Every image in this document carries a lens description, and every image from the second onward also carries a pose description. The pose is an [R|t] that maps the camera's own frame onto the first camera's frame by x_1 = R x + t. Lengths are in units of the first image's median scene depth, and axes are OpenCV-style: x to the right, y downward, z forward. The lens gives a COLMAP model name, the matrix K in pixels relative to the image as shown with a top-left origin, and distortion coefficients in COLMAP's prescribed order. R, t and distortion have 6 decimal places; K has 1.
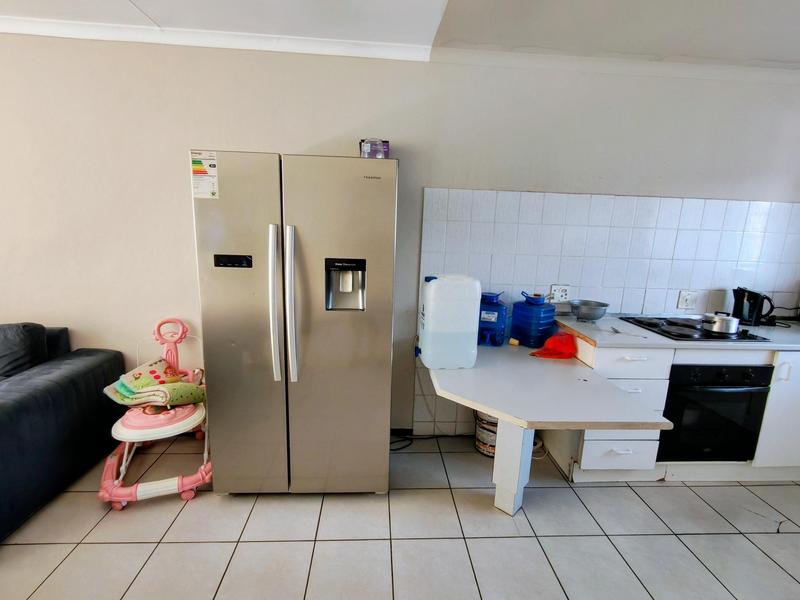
lens RADIAL K [[367.4, 0, 399.1], [0, 367.4, 298.3], [0, 0, 1]] dist [-0.000992, 0.000269]
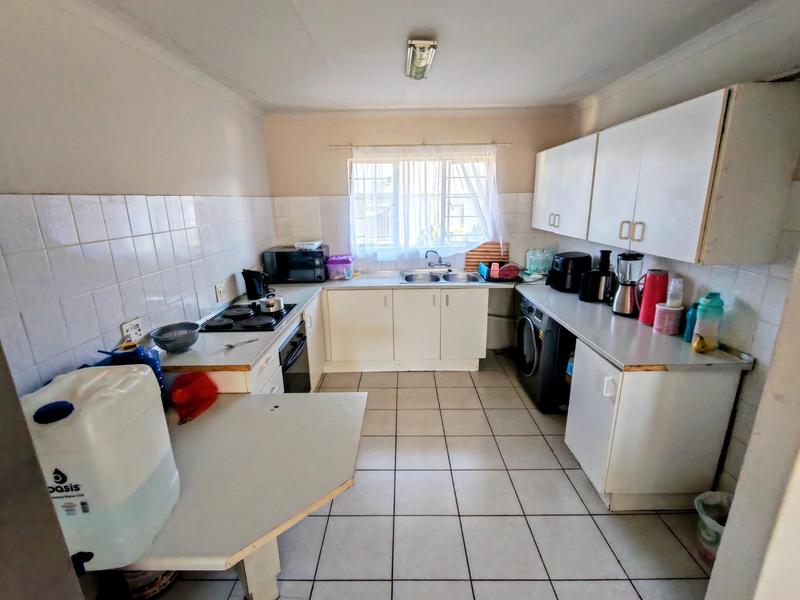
lens RADIAL K [[367.4, 0, 399.1], [0, 367.4, 298.3], [0, 0, 1]] dist [-0.000992, 0.000269]
pose [[0.064467, -0.283451, 0.956817, -0.220554], [0.211415, 0.940927, 0.264499, -0.168639], [-0.975268, 0.185234, 0.120584, 0.417573]]
